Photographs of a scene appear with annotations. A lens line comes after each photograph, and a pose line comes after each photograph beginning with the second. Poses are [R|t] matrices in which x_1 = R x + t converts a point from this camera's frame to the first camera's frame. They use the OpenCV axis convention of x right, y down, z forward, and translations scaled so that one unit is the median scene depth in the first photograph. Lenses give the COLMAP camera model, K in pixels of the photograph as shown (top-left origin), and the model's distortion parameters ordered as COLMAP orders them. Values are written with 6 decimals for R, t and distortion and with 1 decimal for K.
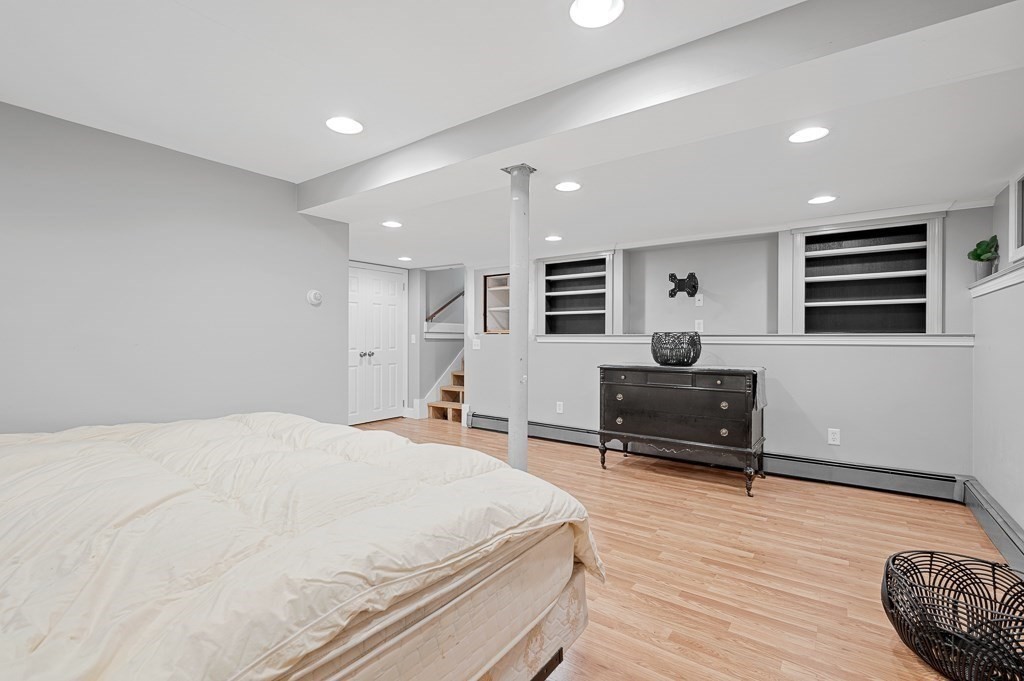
lens RADIAL K [[460.5, 0, 517.8], [0, 460.5, 339.8], [0, 0, 1]] dist [0.001613, -0.000311]
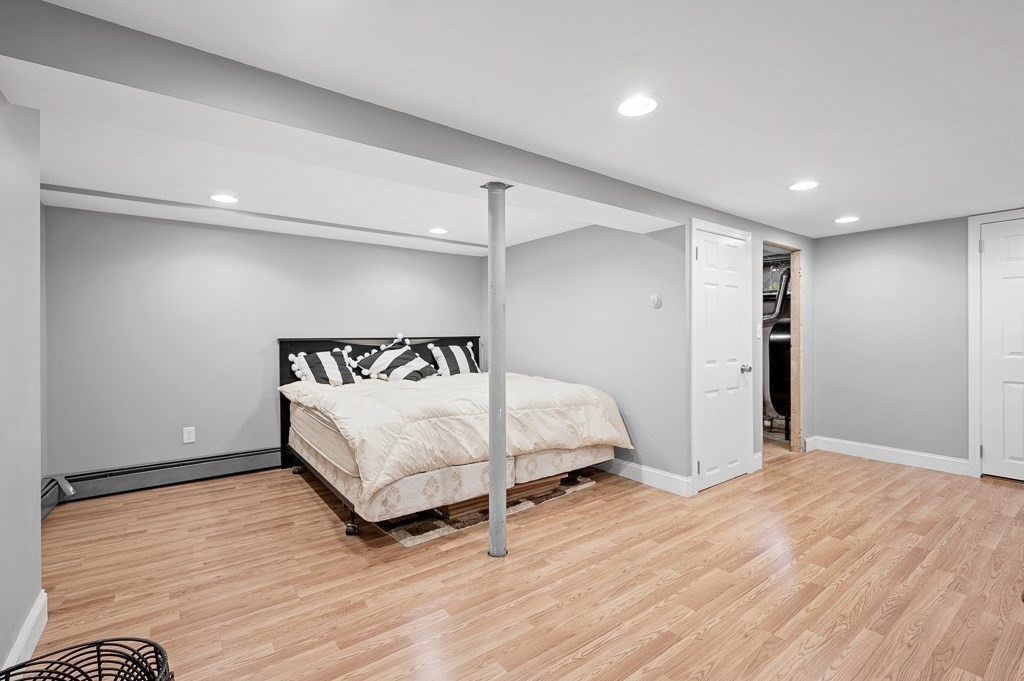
lens RADIAL K [[460.5, 0, 511.2], [0, 460.5, 335.7], [0, 0, 1]] dist [0.001613, -0.000311]
pose [[-0.304441, 0.000671, -0.952531, 0.893291], [0.001054, 0.999999, 0.000368, -0.004999], [0.952531, -0.000892, -0.304441, 1.165382]]
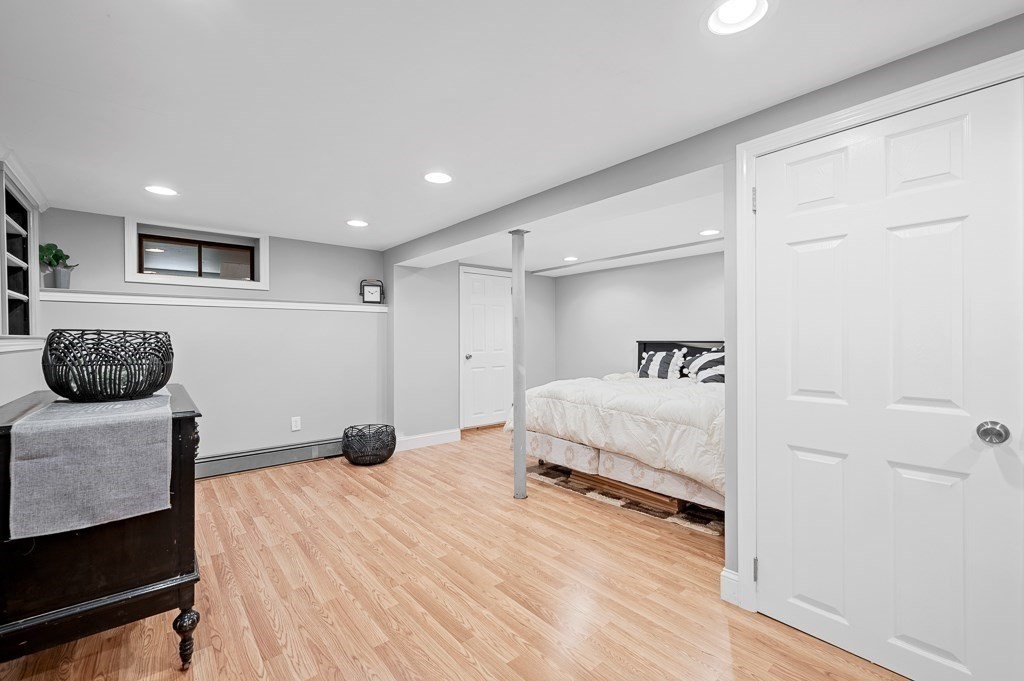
lens RADIAL K [[430.5, 0, 509.1], [0, 430.5, 341.7], [0, 0, 1]] dist [-0.000475, -0.000302]
pose [[-0.966978, -0.000782, 0.254859, -0.284129], [0.001685, 0.999954, 0.009459, -0.010912], [-0.254855, 0.009576, -0.966932, 2.041225]]
